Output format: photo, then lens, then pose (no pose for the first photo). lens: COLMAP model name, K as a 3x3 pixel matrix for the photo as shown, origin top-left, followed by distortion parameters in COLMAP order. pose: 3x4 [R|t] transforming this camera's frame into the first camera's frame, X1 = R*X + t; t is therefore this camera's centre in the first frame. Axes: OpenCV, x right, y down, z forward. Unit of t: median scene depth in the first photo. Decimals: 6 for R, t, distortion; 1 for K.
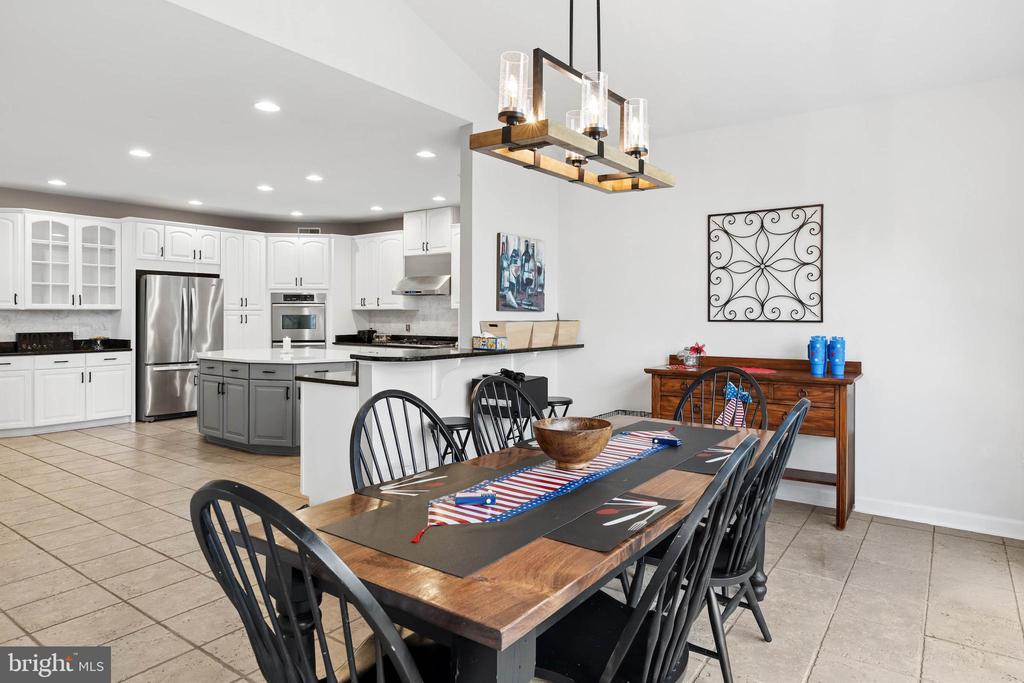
lens RADIAL K [[593.4, 0, 549.2], [0, 593.4, 319.5], [0, 0, 1]] dist [0.000005, 0.000837]
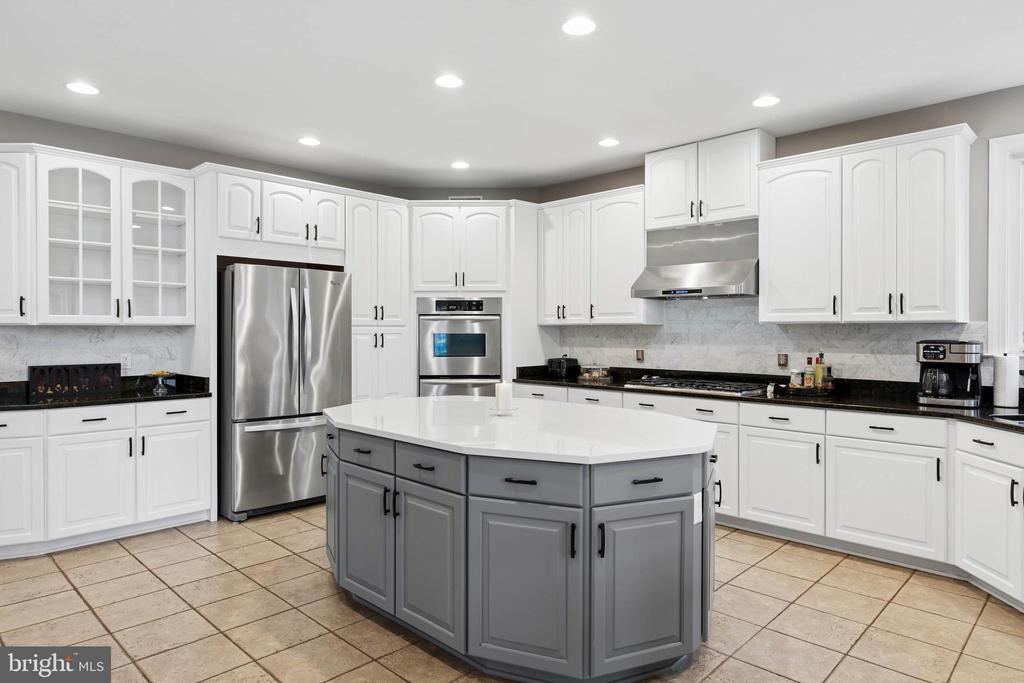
lens RADIAL K [[618.3, 0, 512.0], [0, 618.3, 341.5], [0, 0, 1]] dist [-0.002269, 0.000310]
pose [[0.985822, 0.002219, -0.167782, -0.292888], [-0.000868, 0.999967, 0.008126, -0.005417], [0.167794, -0.007865, 0.985791, 0.426217]]
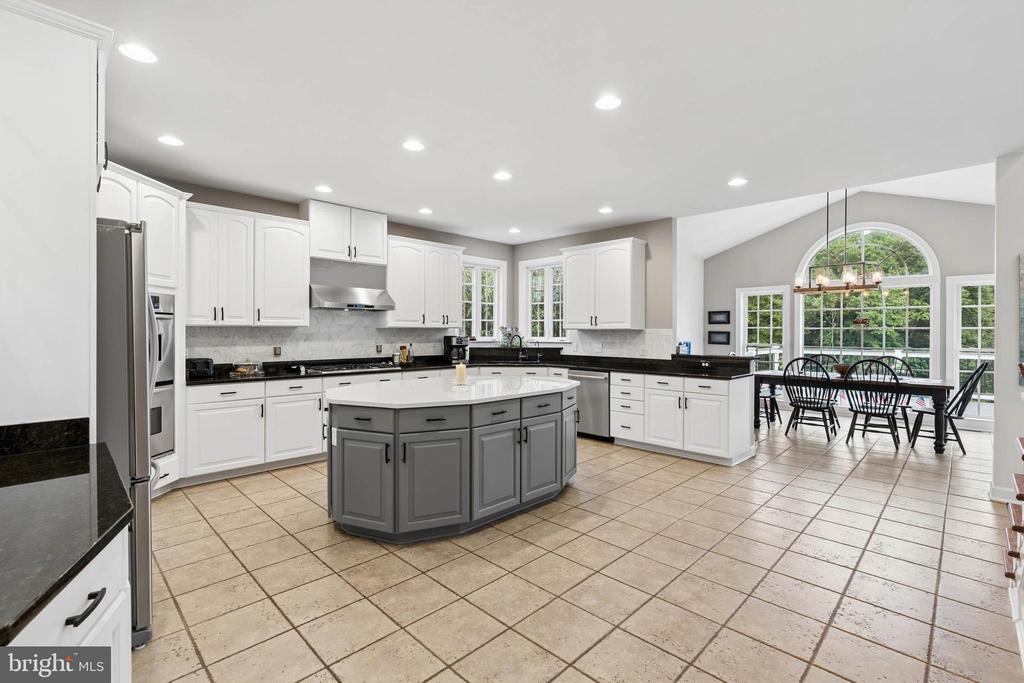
lens RADIAL K [[464.3, 0, 519.9], [0, 464.3, 341.8], [0, 0, 1]] dist [-0.002494, 0.000233]
pose [[0.177036, -0.021946, 0.983960, -0.842614], [0.006384, 0.999756, 0.021149, -0.008958], [-0.984184, 0.002538, 0.177133, 0.680444]]
